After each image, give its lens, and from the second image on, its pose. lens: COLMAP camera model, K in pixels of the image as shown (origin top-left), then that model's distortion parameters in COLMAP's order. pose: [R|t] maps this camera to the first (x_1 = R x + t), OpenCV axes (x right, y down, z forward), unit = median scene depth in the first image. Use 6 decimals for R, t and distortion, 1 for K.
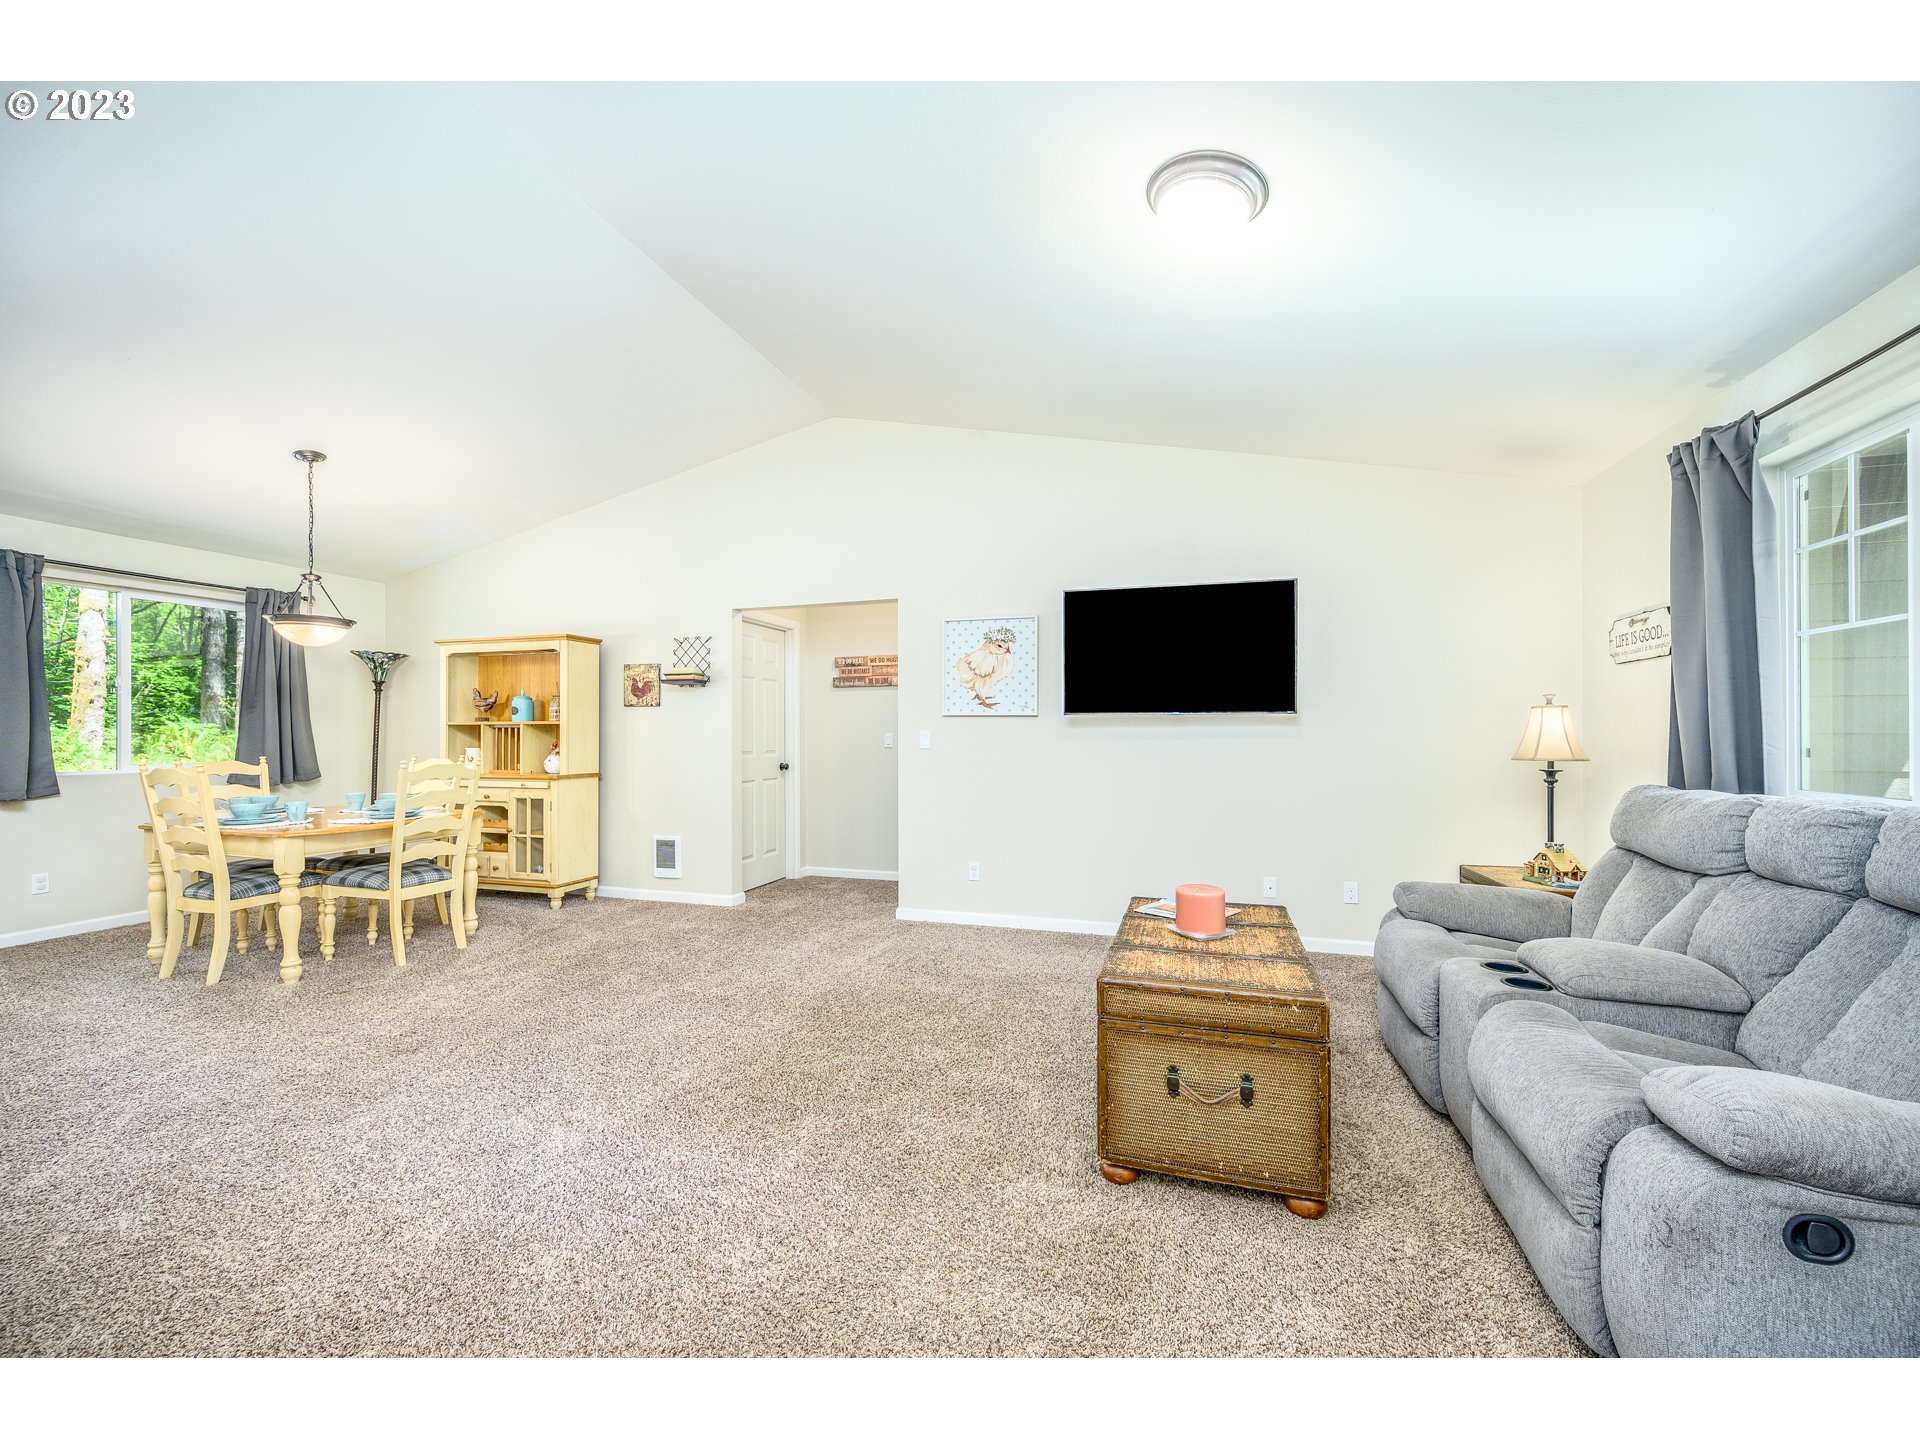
lens RADIAL K [[755.0, 0, 969.3], [0, 755.0, 731.7], [0, 0, 1]] dist [-0.002000, 0.000051]
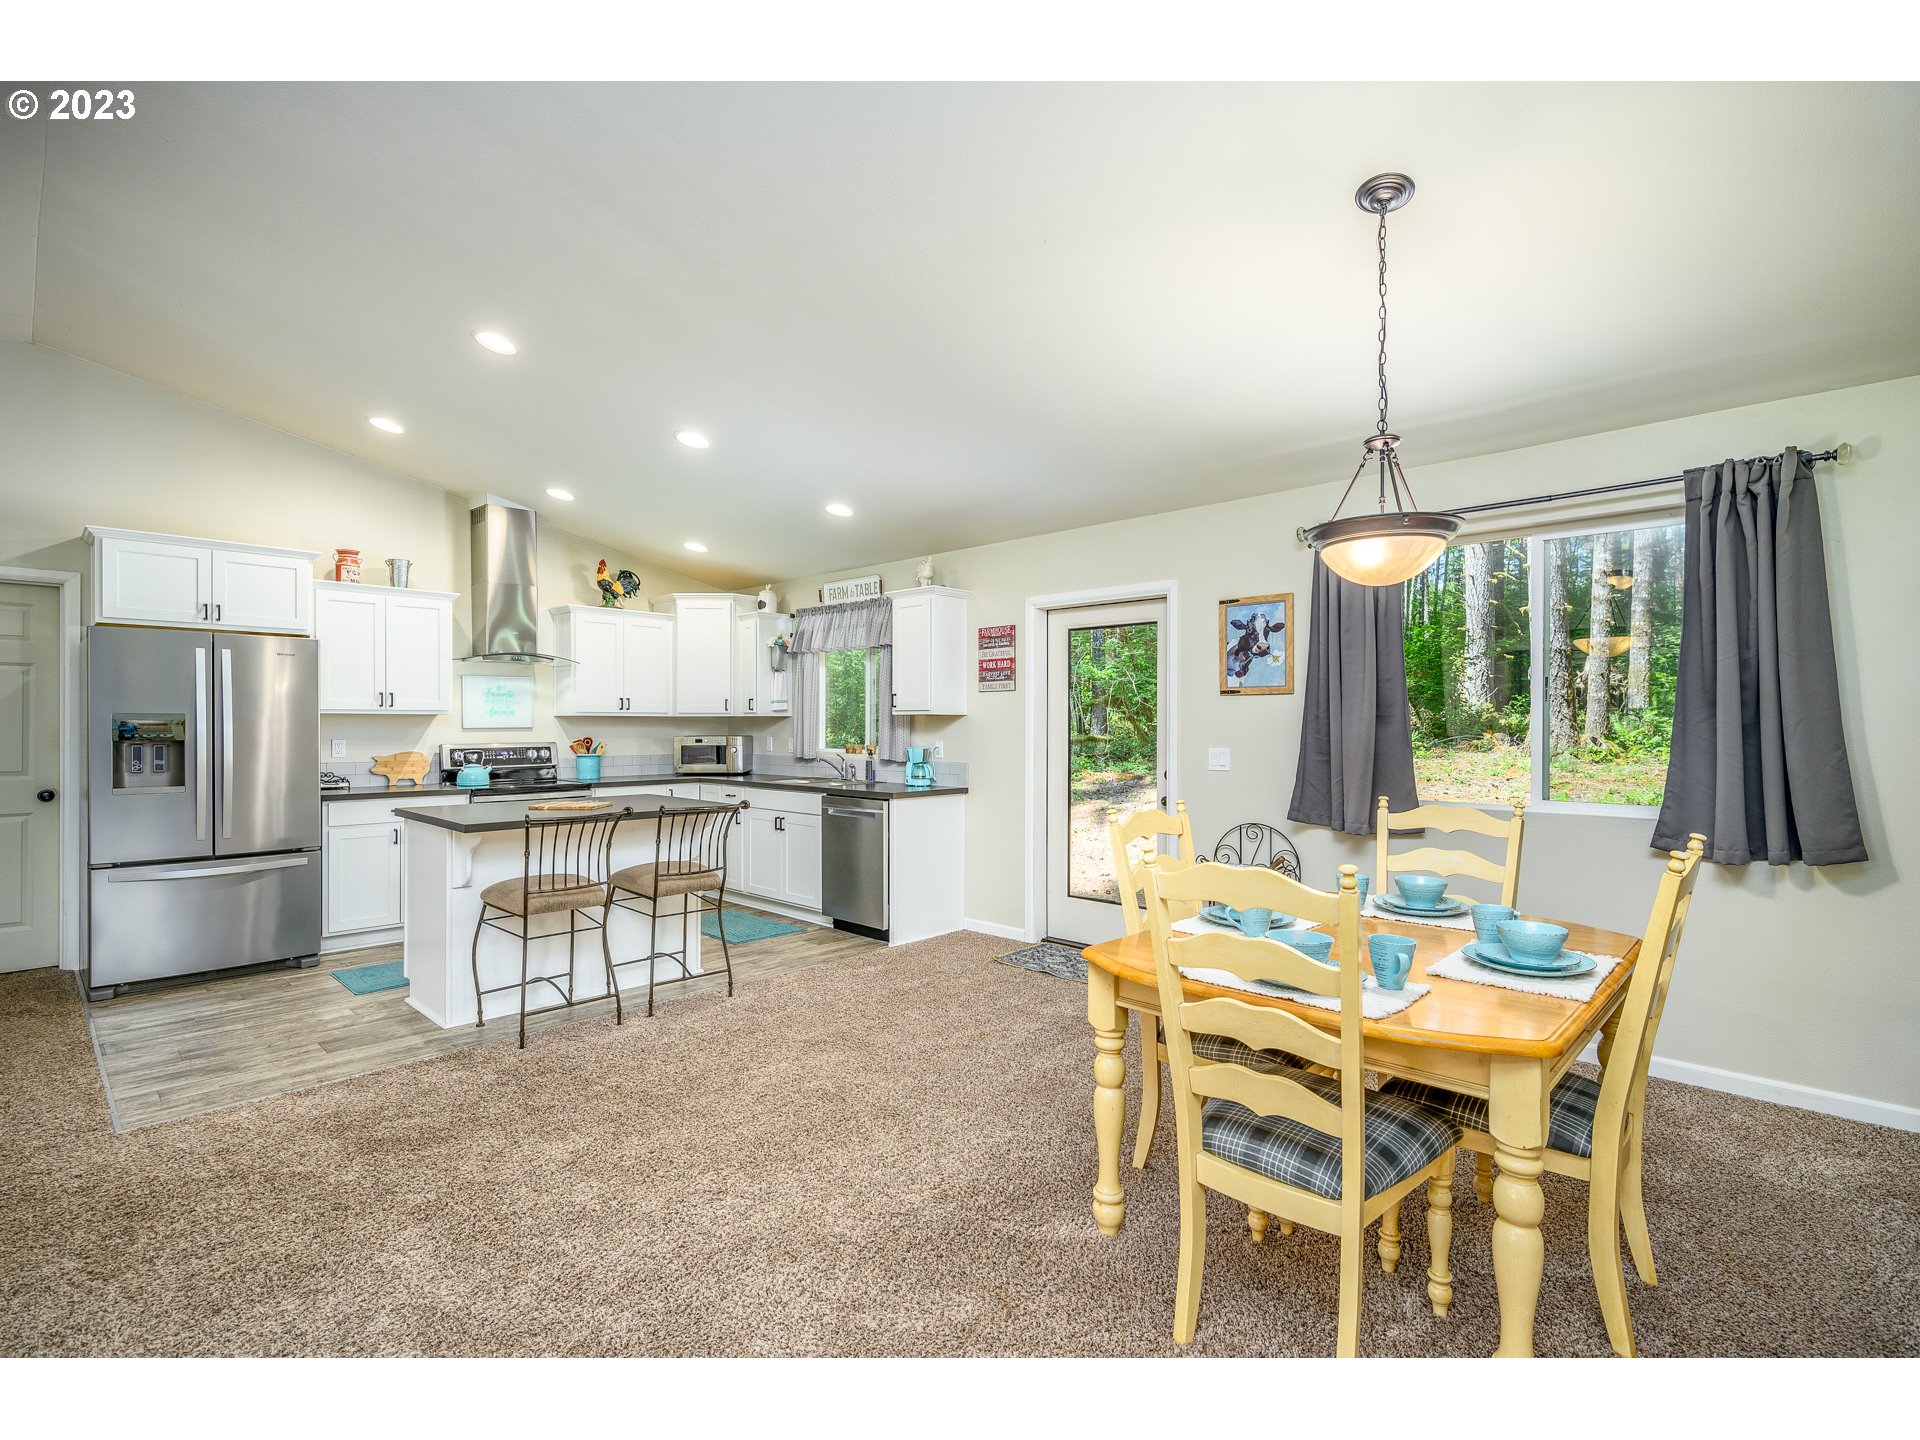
lens RADIAL K [[898.7, 0, 968.7], [0, 898.7, 727.0], [0, 0, 1]] dist [-0.002409, -0.000116]
pose [[-0.435174, 0.003695, -0.900339, -0.222082], [-0.000290, 0.999991, 0.004244, -0.023310], [0.900346, 0.002108, -0.435169, 0.946988]]
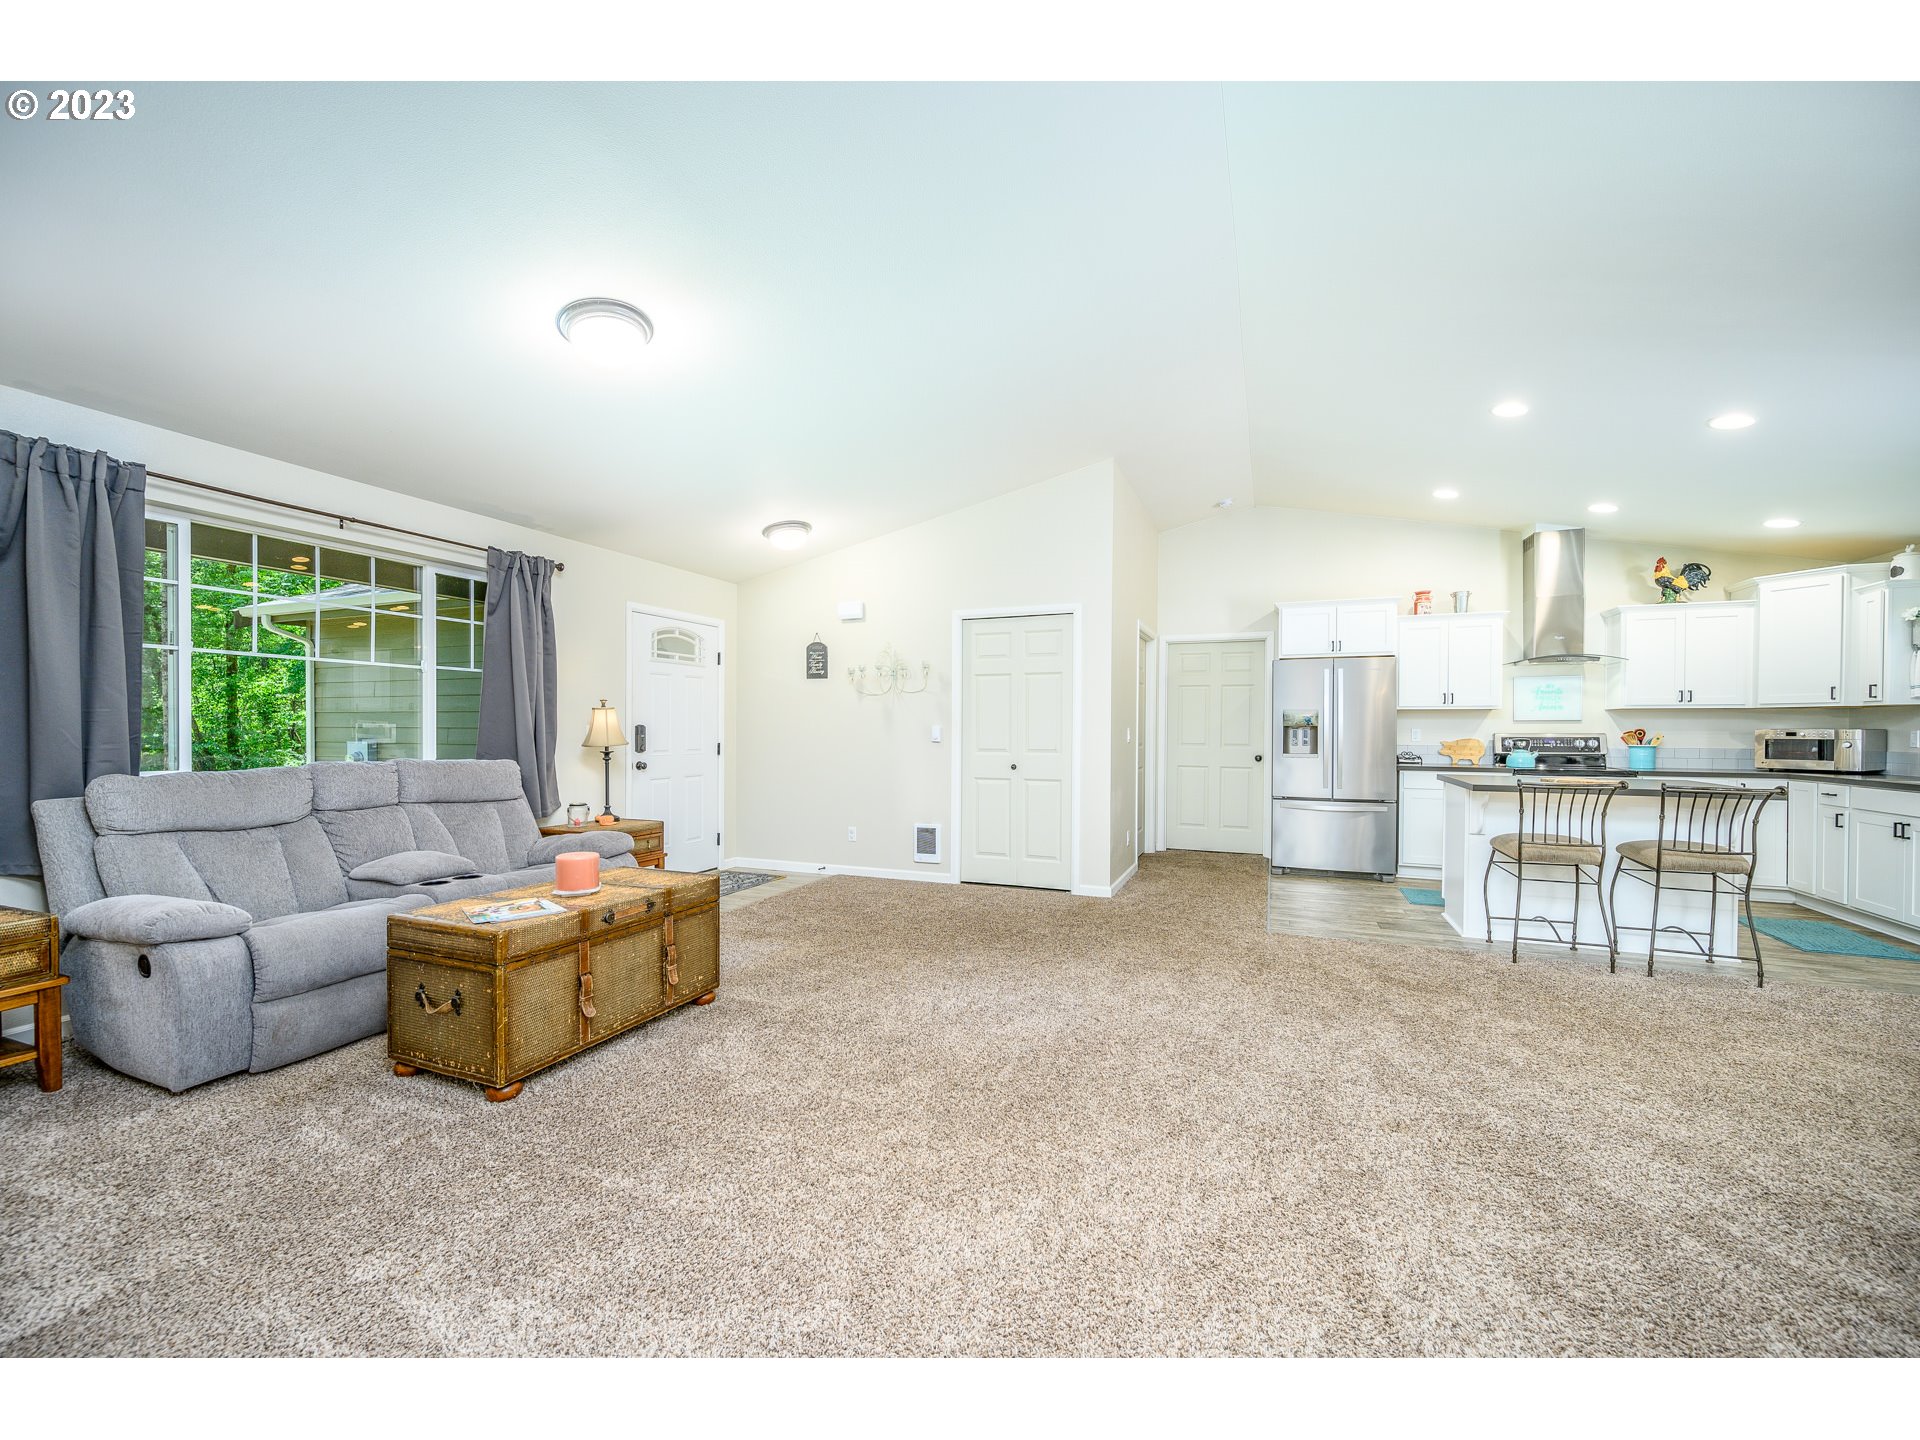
lens RADIAL K [[755.0, 0, 966.9], [0, 755.0, 736.1], [0, 0, 1]] dist [-0.002000, 0.000051]
pose [[-0.996512, -0.003154, 0.083390, -0.219867], [-0.002364, 0.999951, 0.009572, 0.002418], [-0.083416, 0.009341, -0.996471, 1.141911]]
